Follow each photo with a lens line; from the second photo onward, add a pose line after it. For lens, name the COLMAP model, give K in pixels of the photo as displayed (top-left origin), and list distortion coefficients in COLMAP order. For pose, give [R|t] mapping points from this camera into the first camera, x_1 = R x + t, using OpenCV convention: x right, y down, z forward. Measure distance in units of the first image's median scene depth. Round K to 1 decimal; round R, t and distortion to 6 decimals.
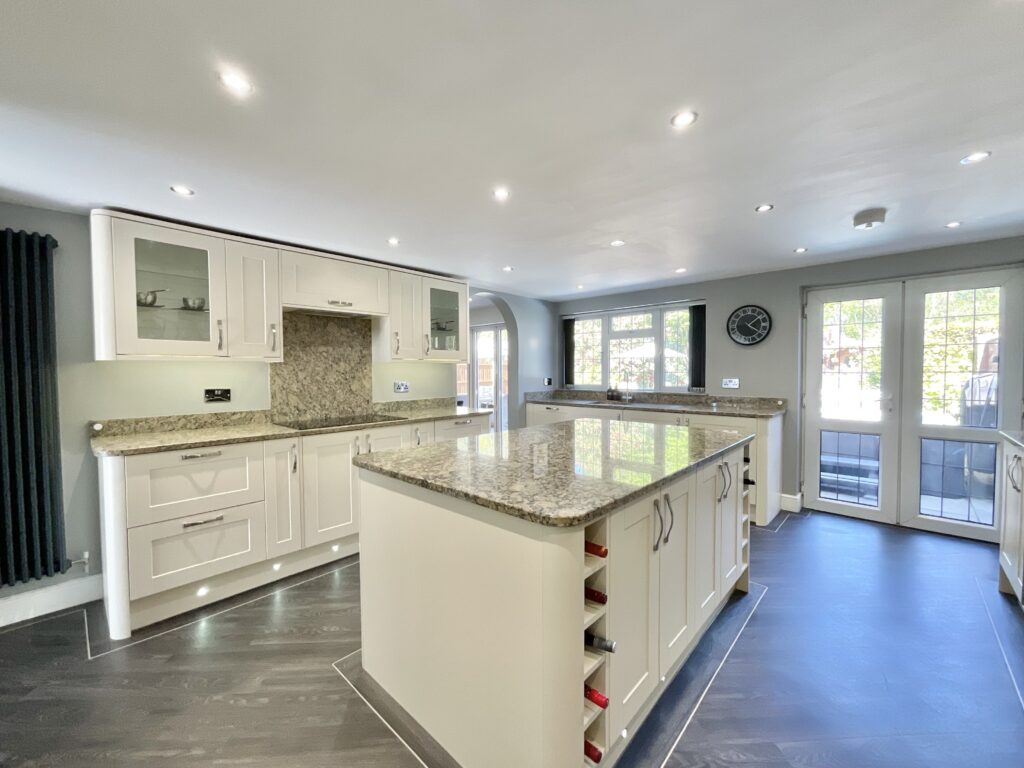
lens RADIAL K [[417.4, 0, 509.6], [0, 417.4, 379.1], [0, 0, 1]] dist [-0.006160, -0.000548]
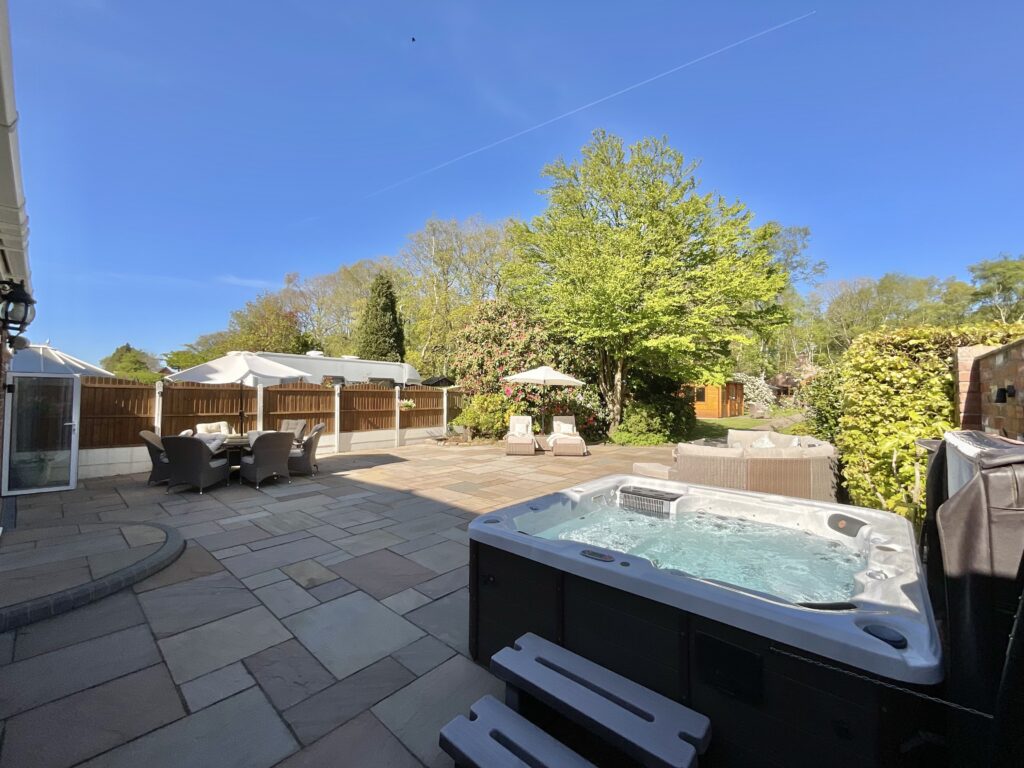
lens RADIAL K [[417.4, 0, 507.0], [0, 417.4, 385.3], [0, 0, 1]] dist [-0.006160, -0.000548]
pose [[0.999348, 0.023898, 0.027068, 0.525643], [-0.022527, 0.998502, -0.049866, -0.019611], [-0.028219, 0.049224, 0.998389, 0.475782]]
